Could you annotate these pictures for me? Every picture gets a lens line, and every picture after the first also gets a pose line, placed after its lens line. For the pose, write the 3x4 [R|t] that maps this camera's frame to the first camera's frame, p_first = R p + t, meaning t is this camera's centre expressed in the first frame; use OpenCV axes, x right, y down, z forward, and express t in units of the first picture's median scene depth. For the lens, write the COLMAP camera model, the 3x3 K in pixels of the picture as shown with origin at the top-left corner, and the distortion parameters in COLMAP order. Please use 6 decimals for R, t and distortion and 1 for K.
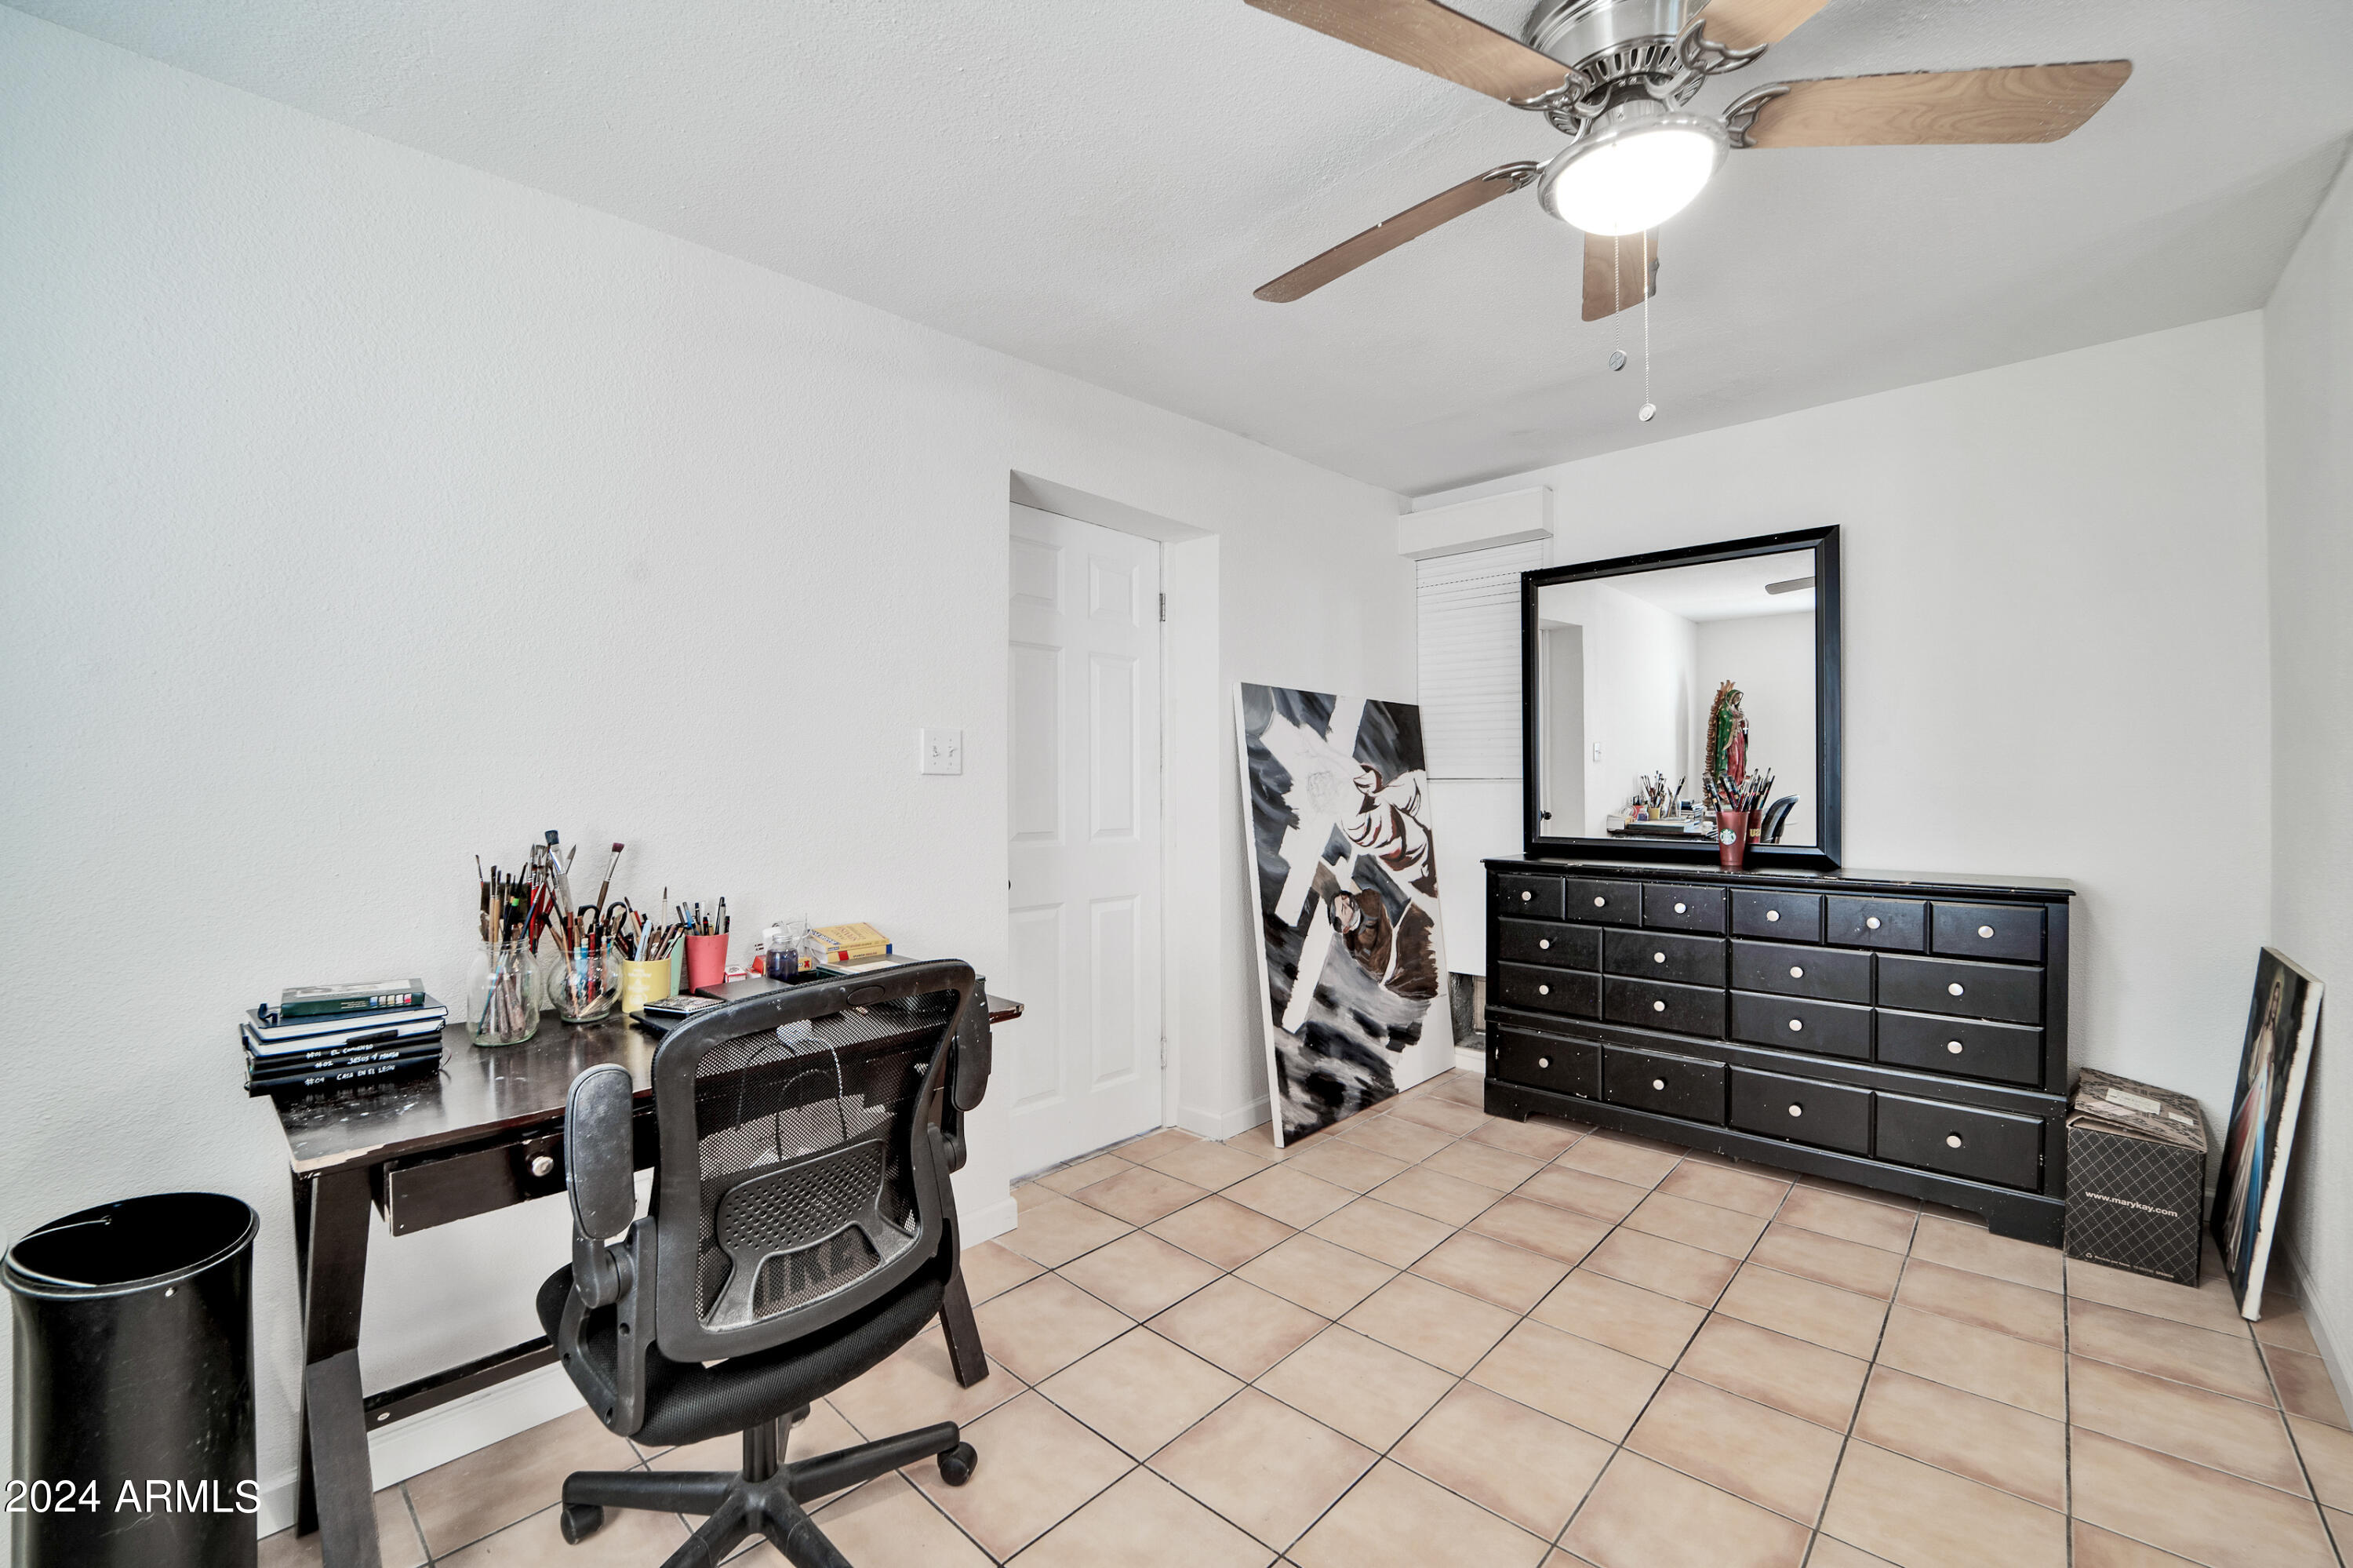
lens RADIAL K [[967.4, 0, 1172.1], [0, 967.4, 786.8], [0, 0, 1]] dist [-0.015782, -0.000578]
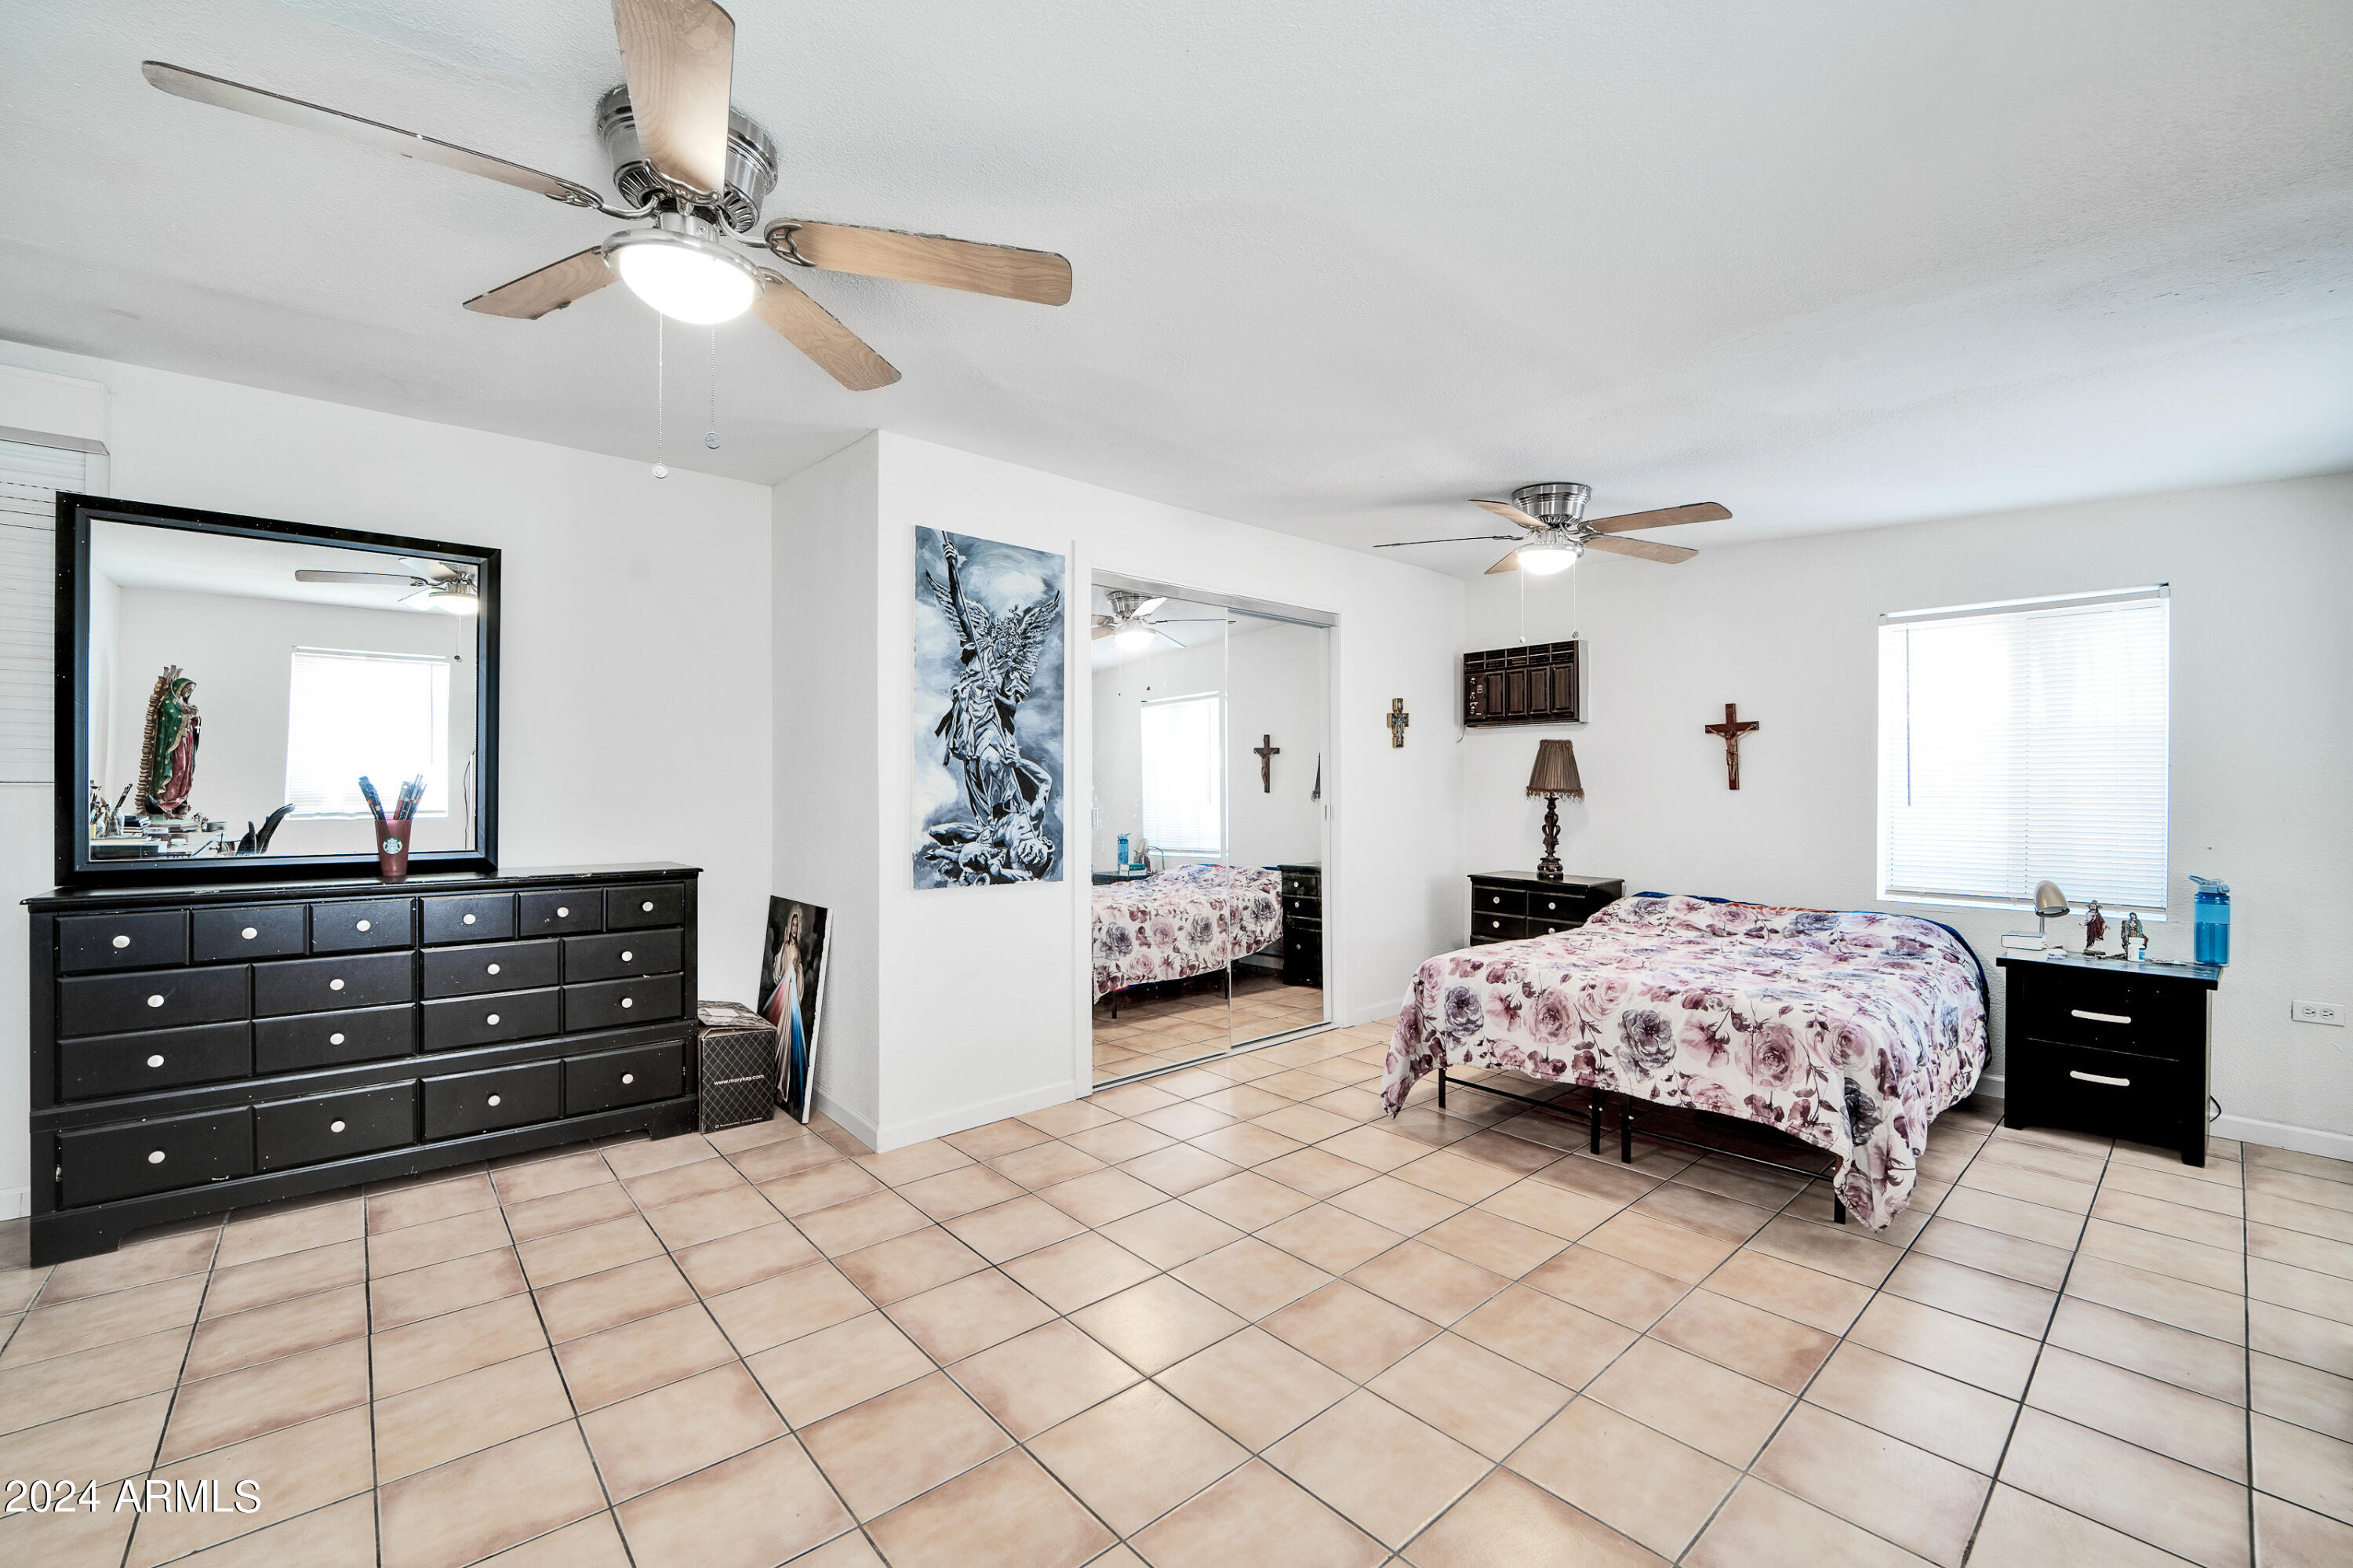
lens RADIAL K [[967.4, 0, 1172.1], [0, 967.4, 786.8], [0, 0, 1]] dist [-0.015782, -0.000578]
pose [[0.109008, 0.009348, 0.993997, -0.364608], [0.003701, 0.999945, -0.009810, 0.007890], [-0.994034, 0.004748, 0.108967, 0.167761]]
